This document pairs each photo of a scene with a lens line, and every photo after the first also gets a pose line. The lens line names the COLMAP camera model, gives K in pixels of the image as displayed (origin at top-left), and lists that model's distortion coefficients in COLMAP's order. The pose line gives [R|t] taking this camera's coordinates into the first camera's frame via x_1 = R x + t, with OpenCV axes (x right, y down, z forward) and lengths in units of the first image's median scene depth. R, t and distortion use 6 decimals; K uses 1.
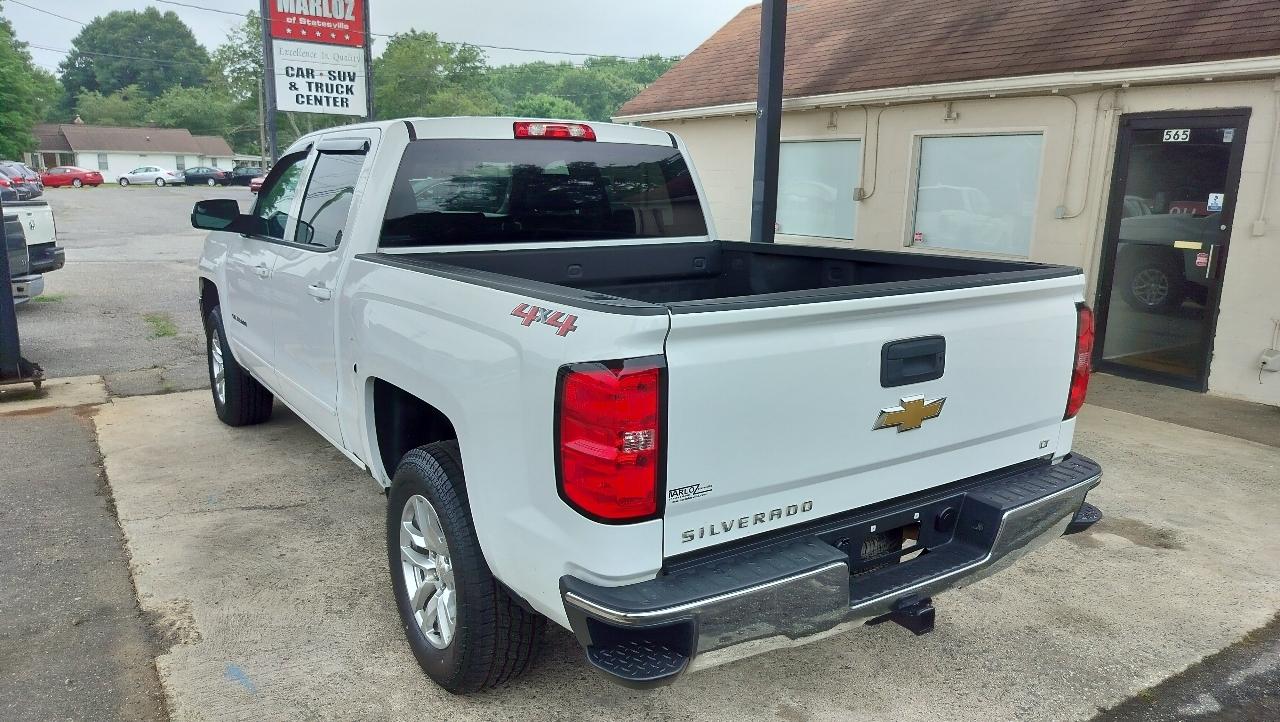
lens RADIAL K [[905.0, 0, 638.1], [0, 905.0, 360.7], [0, 0, 1]] dist [0.035521, -0.038445]
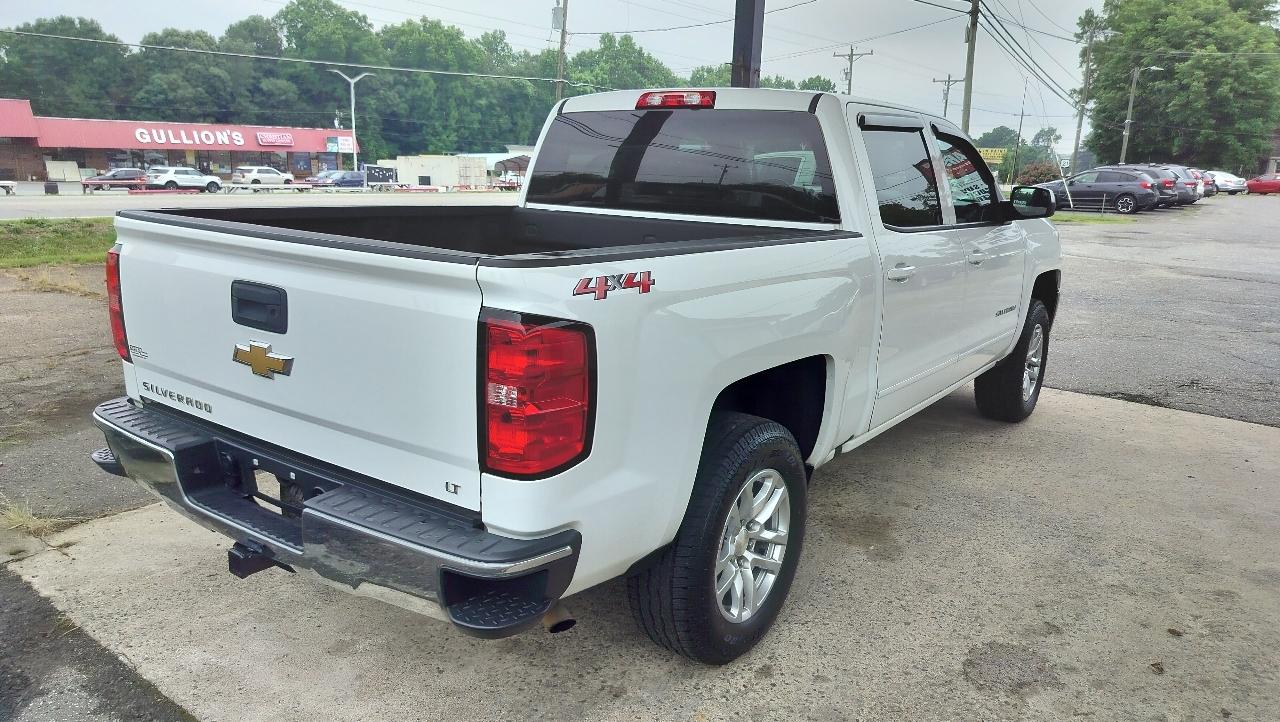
lens RADIAL K [[921.9, 0, 640.0], [0, 921.9, 361.0], [0, 0, 1]] dist [0.008143, -0.006401]
pose [[0.346596, 0.206415, -0.915021, 1.132429], [-0.217107, 0.966652, 0.135825, -0.139615], [0.912544, 0.151581, 0.379852, 0.818117]]
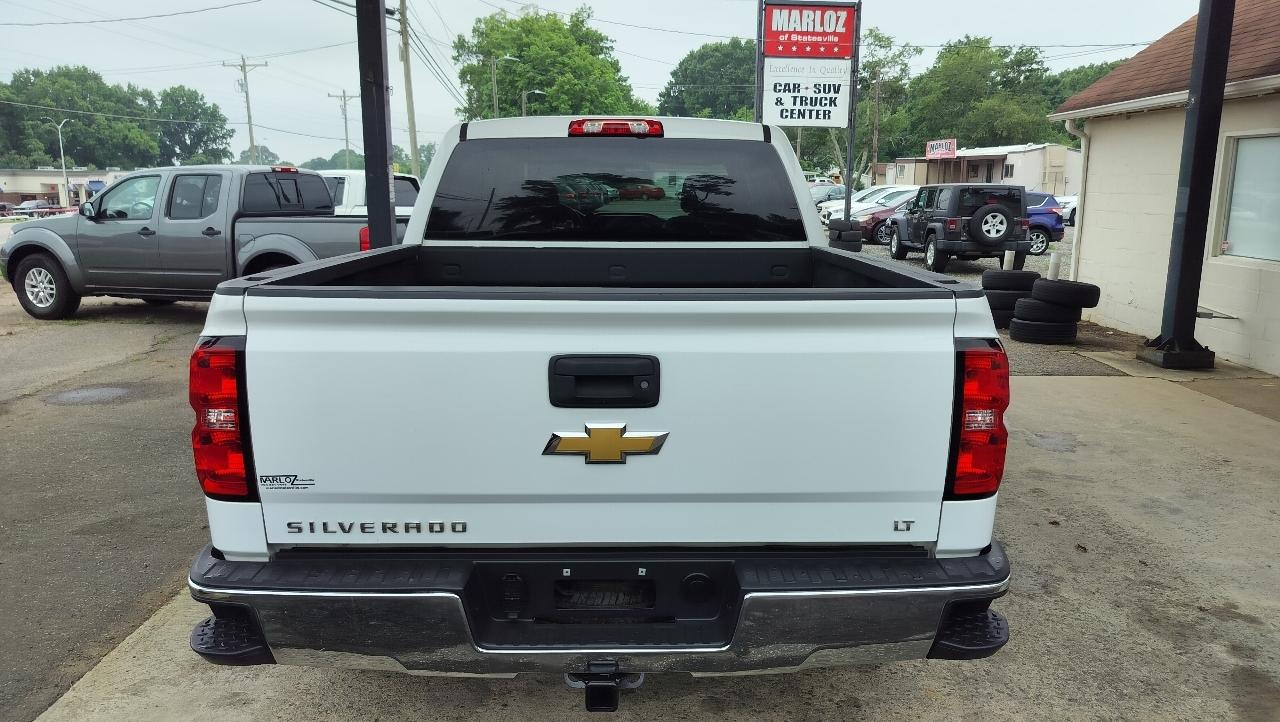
lens RADIAL K [[926.8, 0, 655.5], [0, 926.8, 364.7], [0, 0, 1]] dist [0.044895, -0.042338]
pose [[0.845682, 0.098545, -0.524511, 0.638244], [-0.106276, 0.994217, 0.015442, -0.026741], [0.522999, 0.042684, 0.851264, 0.243869]]
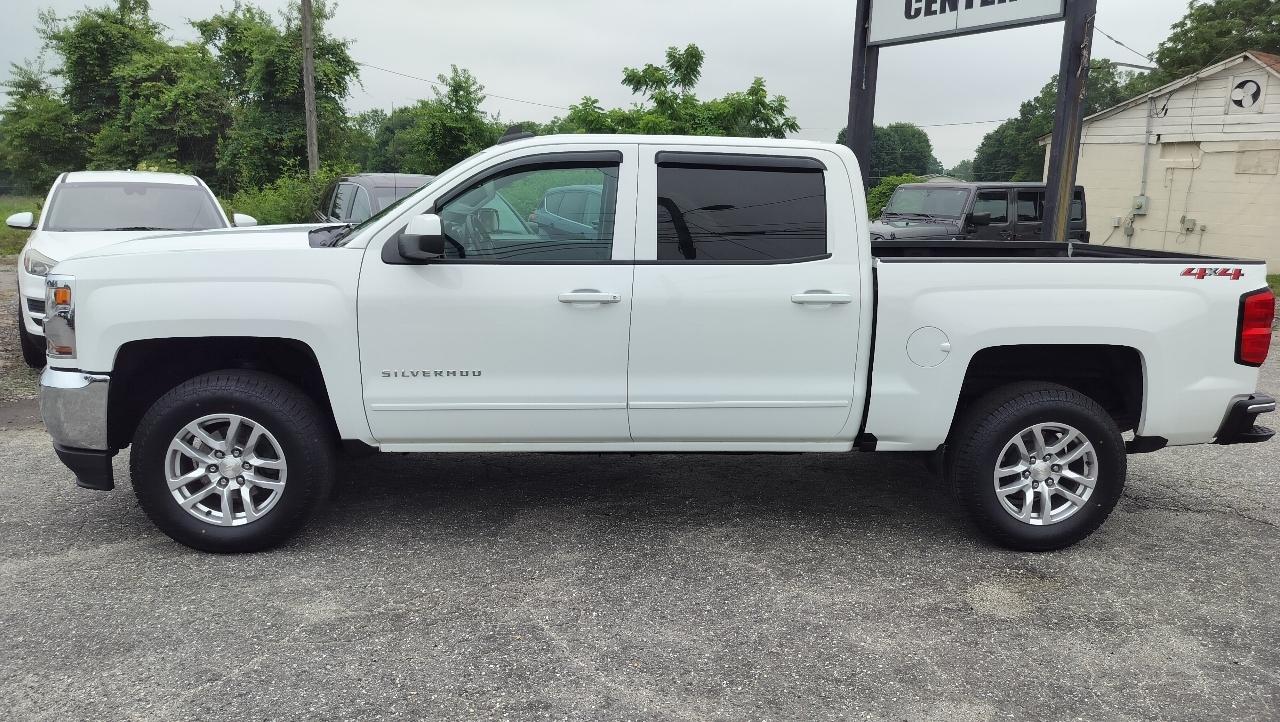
lens RADIAL K [[926.8, 0, 655.5], [0, 926.8, 364.7], [0, 0, 1]] dist [0.044895, -0.042338]
pose [[0.479016, -0.151493, 0.864635, -1.736534], [0.154831, 0.984134, 0.086652, -0.152173], [-0.864044, 0.092364, 0.494871, 0.772864]]
